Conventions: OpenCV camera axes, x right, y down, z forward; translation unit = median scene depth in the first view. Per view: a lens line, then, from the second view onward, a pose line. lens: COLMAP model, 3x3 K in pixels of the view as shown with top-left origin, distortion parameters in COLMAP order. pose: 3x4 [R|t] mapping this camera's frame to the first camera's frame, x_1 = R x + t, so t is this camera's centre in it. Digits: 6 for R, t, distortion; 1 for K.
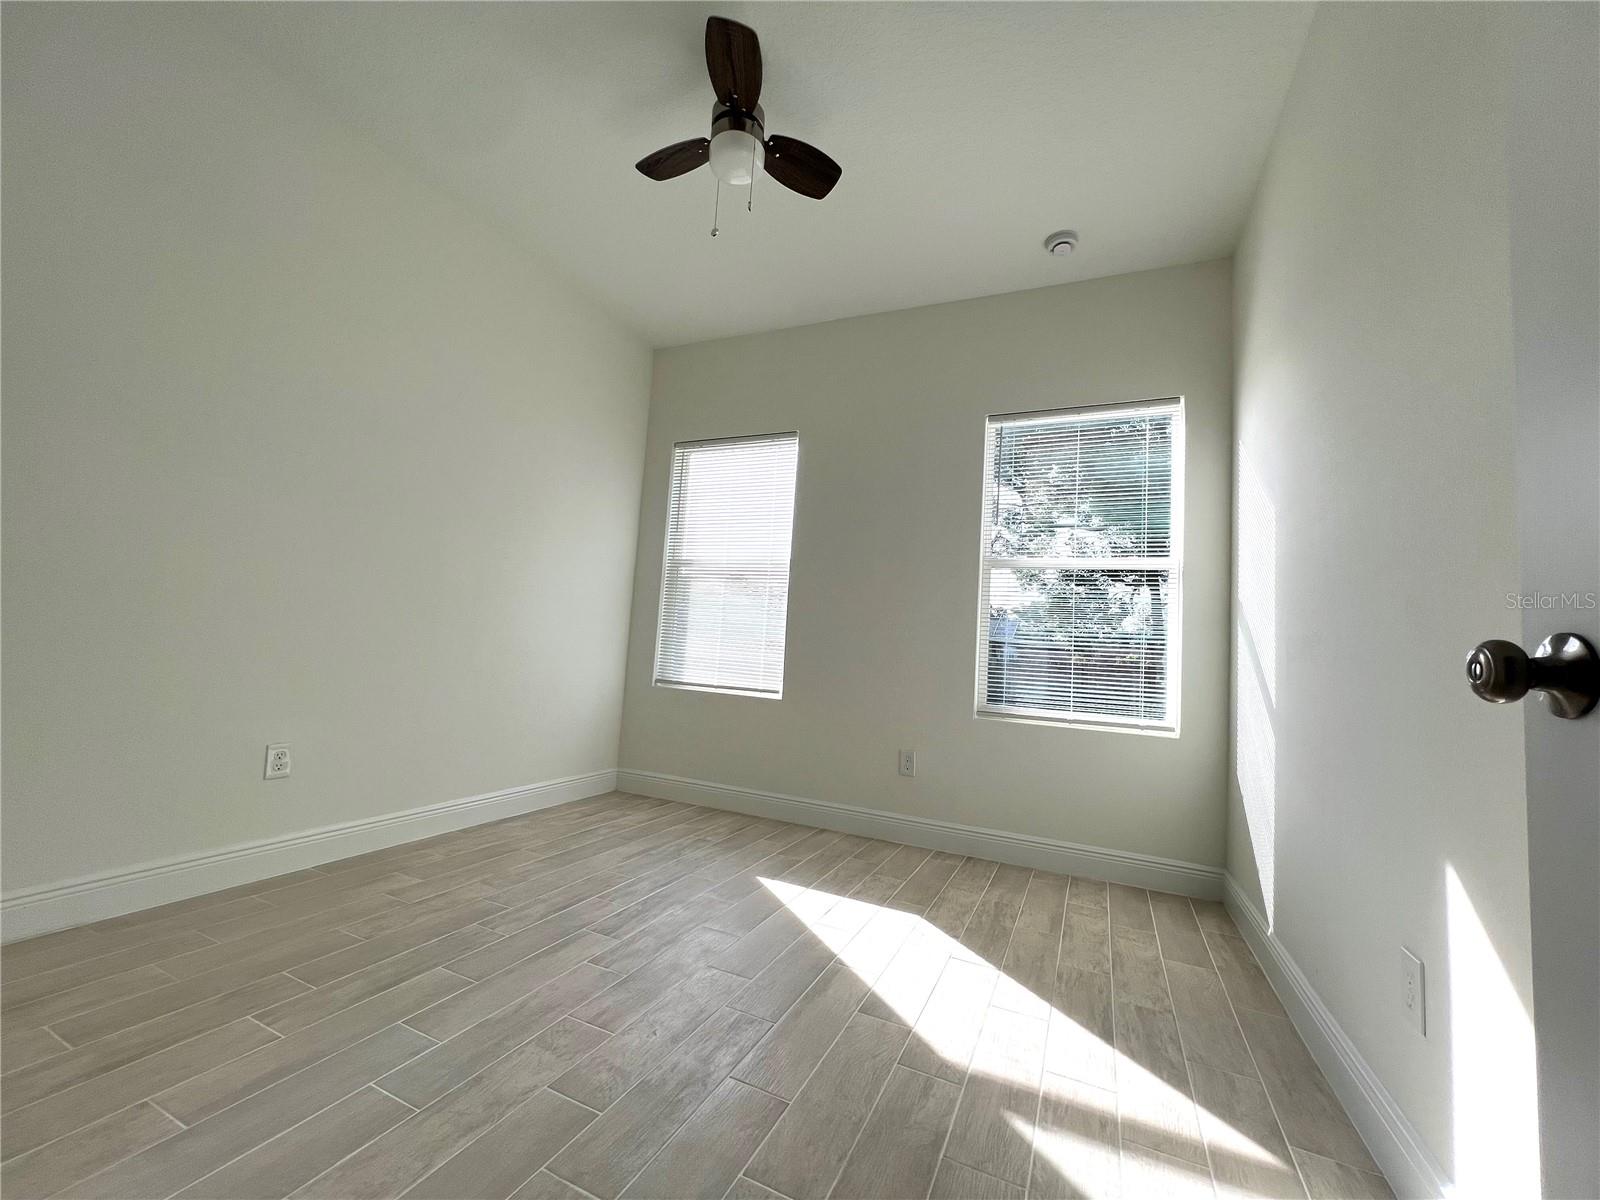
lens RADIAL K [[638.4, 0, 800.0], [0, 638.4, 600.0], [0, 0, 1]] dist [0.000600, 0.000190]
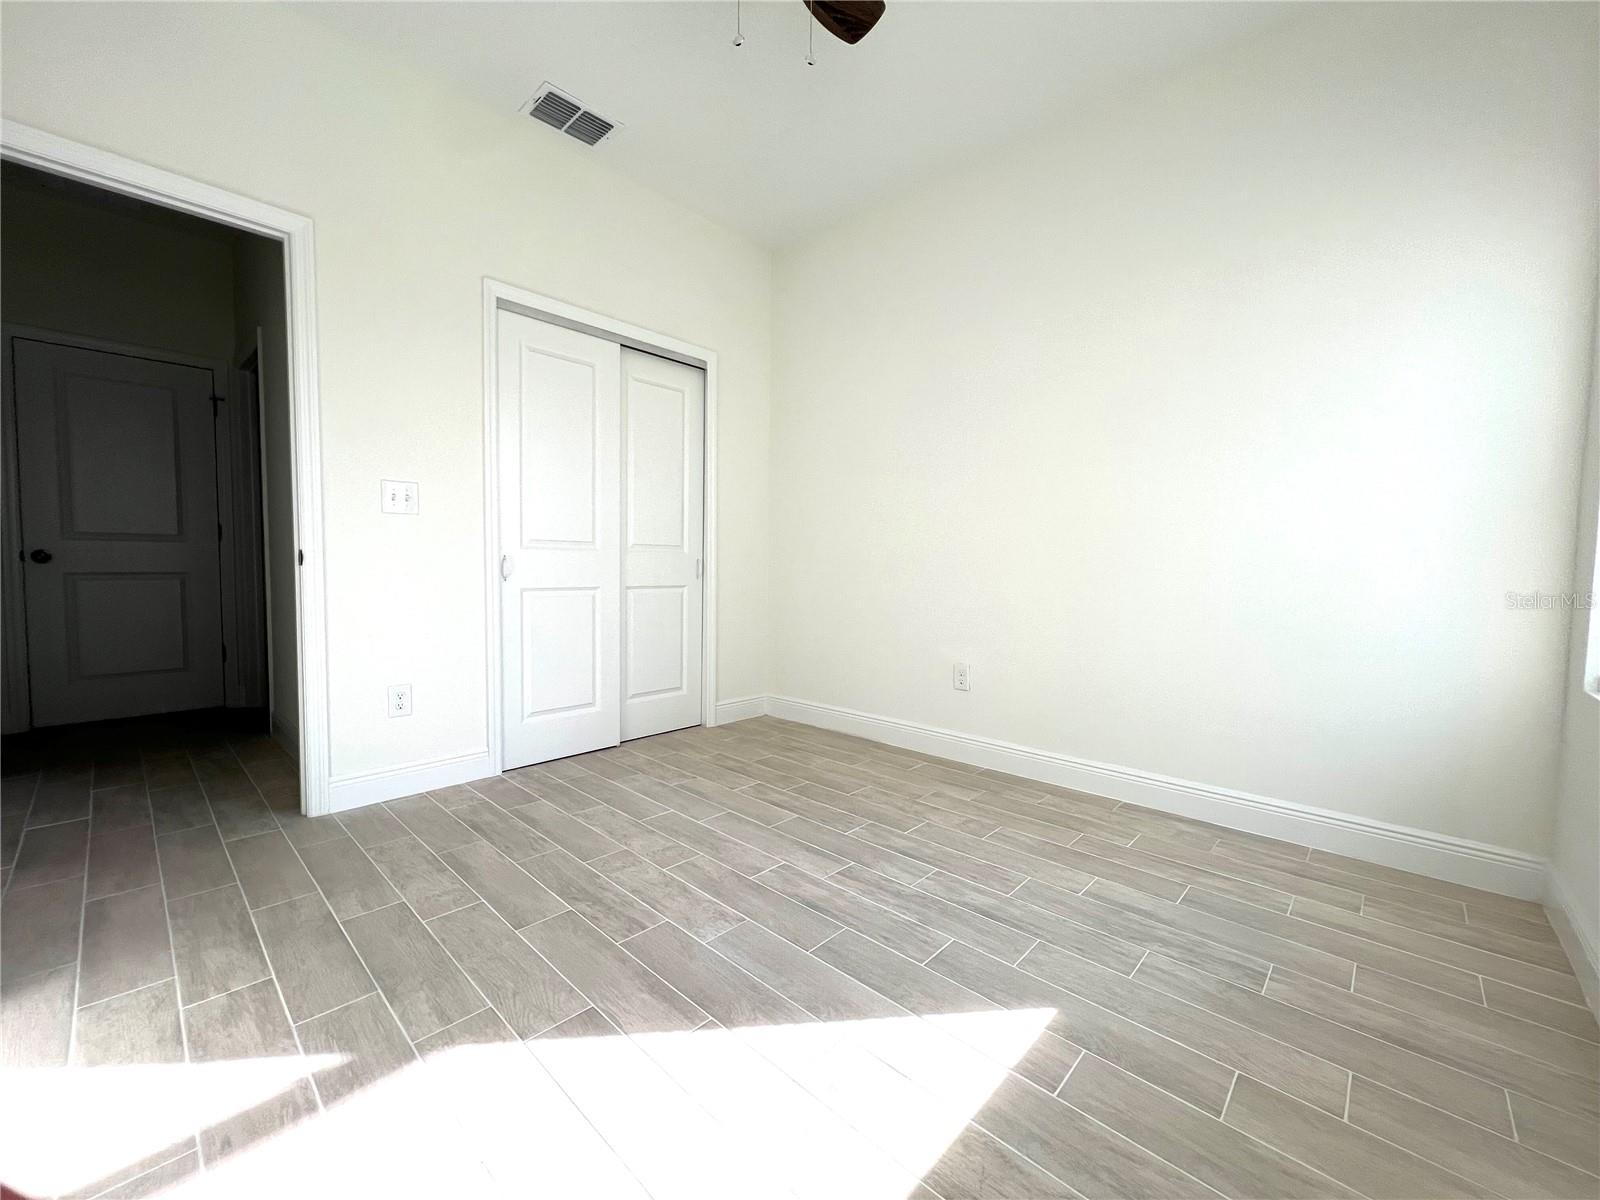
lens RADIAL K [[638.4, 0, 800.0], [0, 638.4, 600.0], [0, 0, 1]] dist [0.000600, 0.000190]
pose [[-0.311558, -0.012875, -0.950140, 0.563201], [0.043782, 0.998652, -0.027889, 0.108307], [0.949218, -0.050288, -0.310575, 1.084857]]
